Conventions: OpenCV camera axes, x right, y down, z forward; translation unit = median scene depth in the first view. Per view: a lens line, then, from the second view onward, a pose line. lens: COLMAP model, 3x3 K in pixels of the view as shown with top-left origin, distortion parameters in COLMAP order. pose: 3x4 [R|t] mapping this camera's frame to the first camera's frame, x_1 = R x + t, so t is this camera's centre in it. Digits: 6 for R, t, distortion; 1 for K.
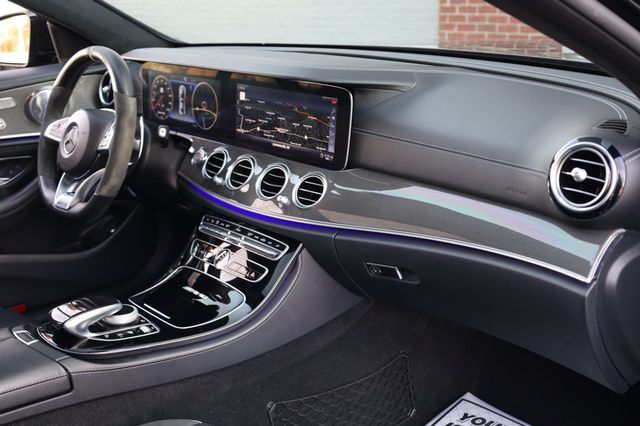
lens RADIAL K [[730.7, 0, 321.1], [0, 730.7, 216.8], [0, 0, 1]] dist [-0.039082, 0.000000]
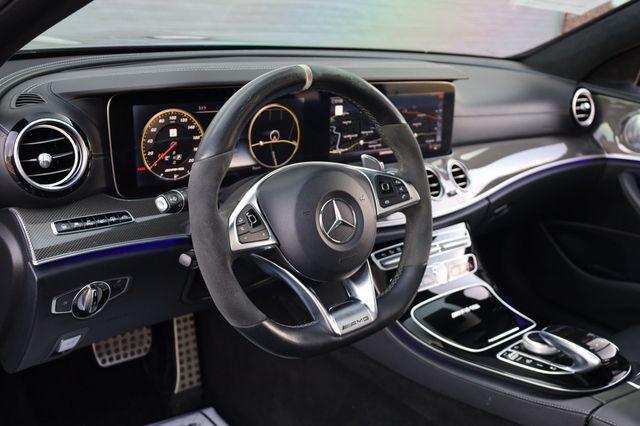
lens RADIAL K [[672.9, 0, 323.8], [0, 672.9, 209.9], [0, 0, 1]] dist [-0.034486, 0.000000]
pose [[0.028429, -0.291926, 0.956018, -0.942143], [0.223120, 0.934128, 0.278607, -0.295983], [-0.974376, 0.205386, 0.091691, 1.026536]]
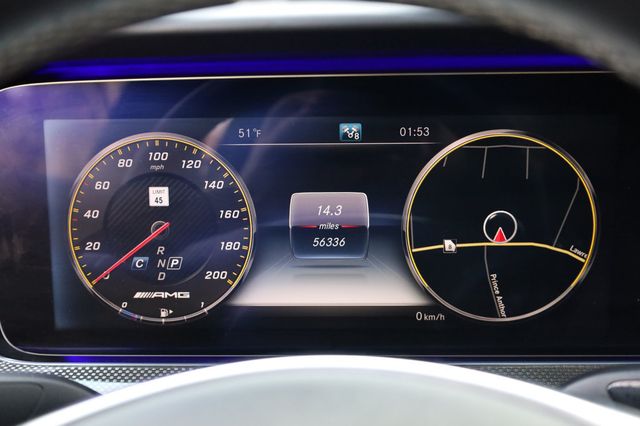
lens RADIAL K [[706.1, 0, 319.5], [0, 706.1, 215.3], [0, 0, 1]] dist [0.002358, 0.000000]
pose [[0.691874, -0.150216, 0.706219, -0.415967], [0.222289, 0.974925, -0.010403, -0.189433], [-0.686948, 0.164182, 0.707917, 0.992434]]
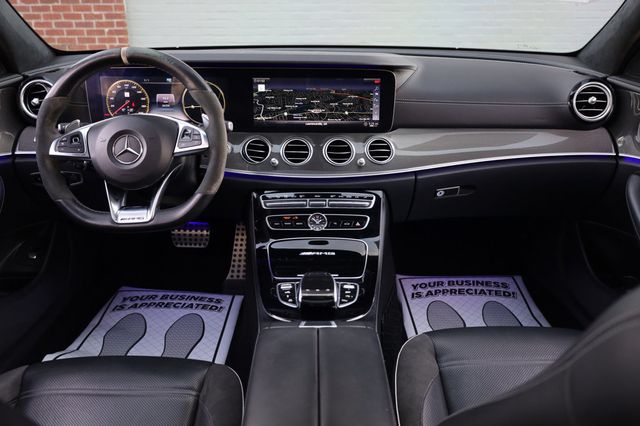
lens RADIAL K [[525.3, 0, 317.3], [0, 525.3, 210.0], [0, 0, 1]] dist [0.007016, 0.004542]
pose [[0.675721, -0.246446, 0.694741, -0.715406], [0.210872, 0.967699, 0.138173, -0.079198], [-0.706352, 0.053135, 0.705863, 0.379825]]
